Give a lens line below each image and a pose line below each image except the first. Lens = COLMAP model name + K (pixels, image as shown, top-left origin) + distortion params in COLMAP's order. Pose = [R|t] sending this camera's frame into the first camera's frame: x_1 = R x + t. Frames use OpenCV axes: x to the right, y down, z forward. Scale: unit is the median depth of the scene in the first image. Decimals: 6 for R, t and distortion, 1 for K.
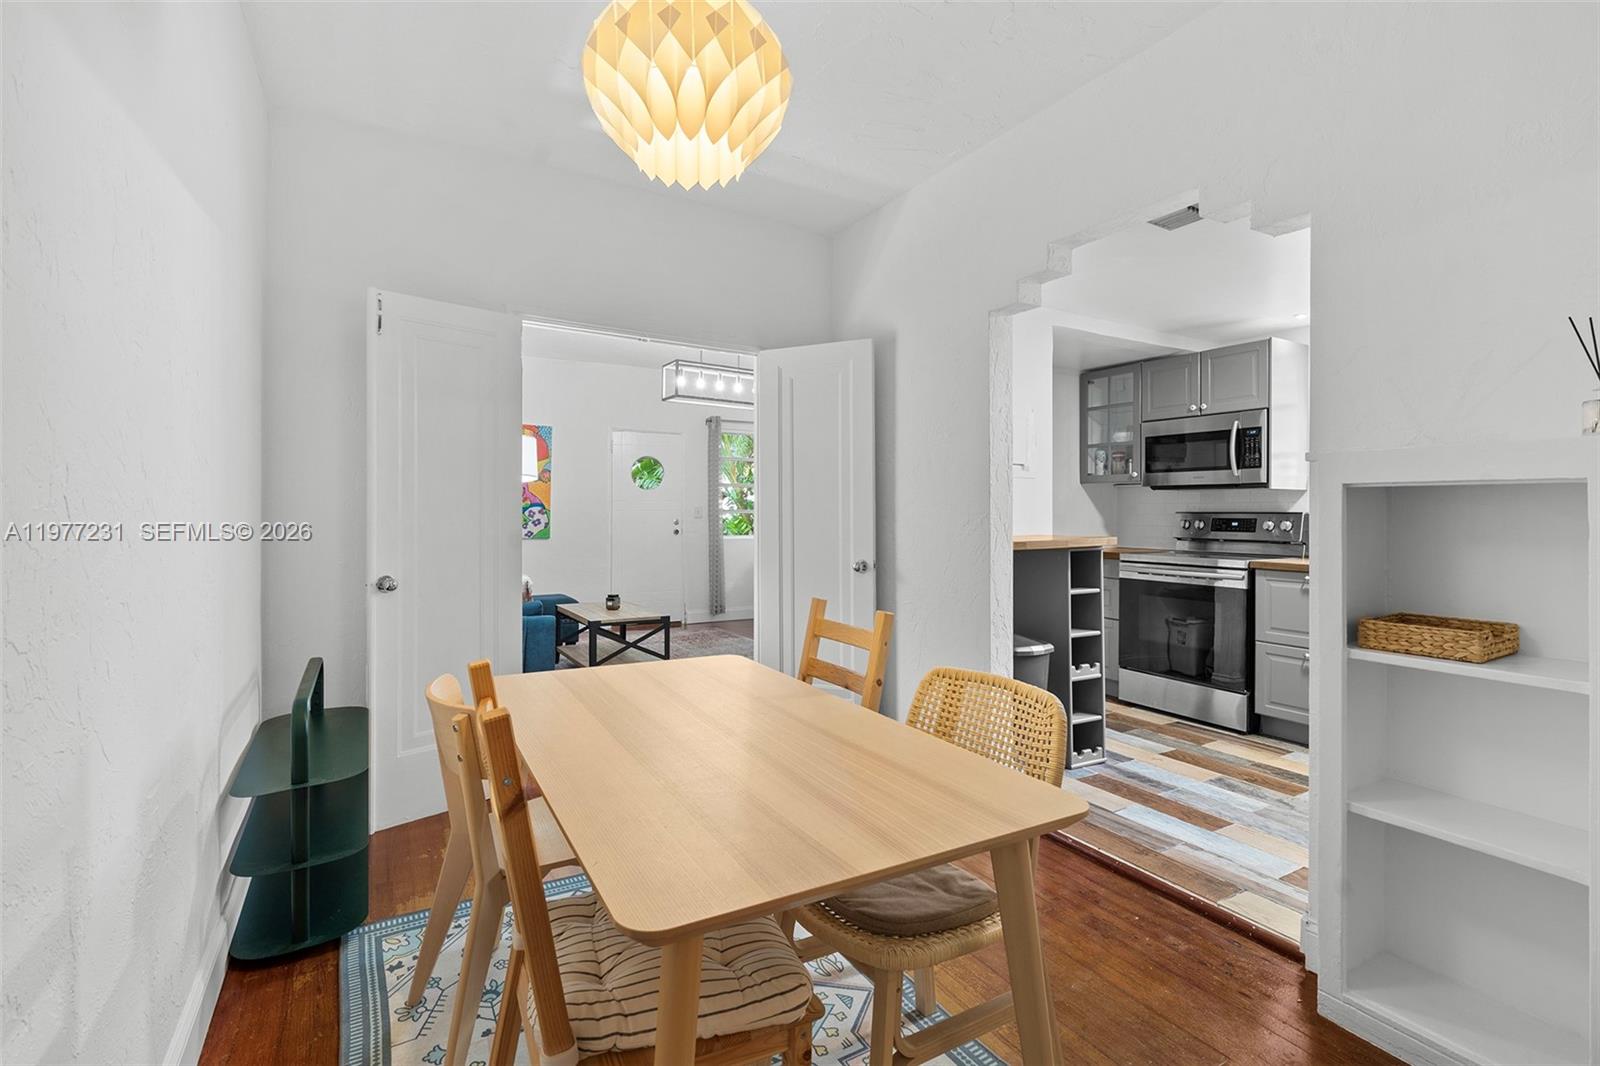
lens RADIAL K [[729.9, 0, 803.5], [0, 729.9, 512.3], [0, 0, 1]] dist [0.004364, 0.000139]
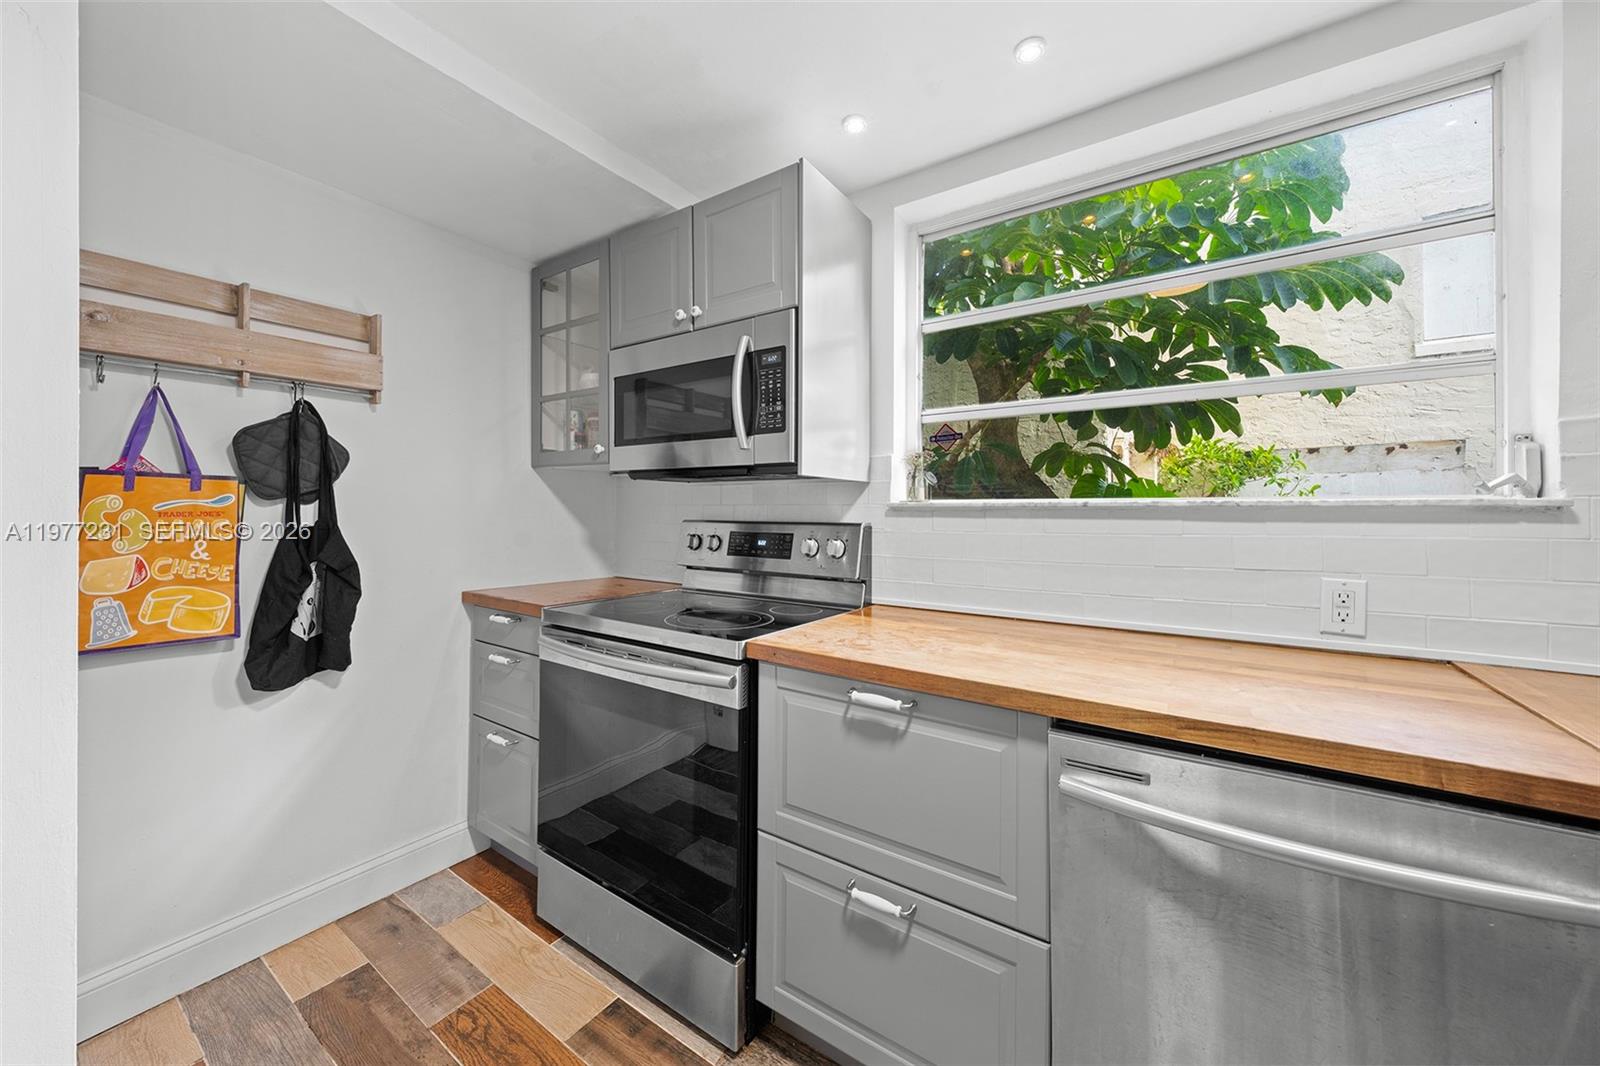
lens RADIAL K [[577.1, 0, 797.2], [0, 577.1, 507.7], [0, 0, 1]] dist [-0.002734, 0.000640]
pose [[0.904666, 0.002096, 0.426117, 0.425427], [0.000011, 0.999988, -0.004942, -0.008135], [-0.426122, 0.004475, 0.904655, 0.590215]]
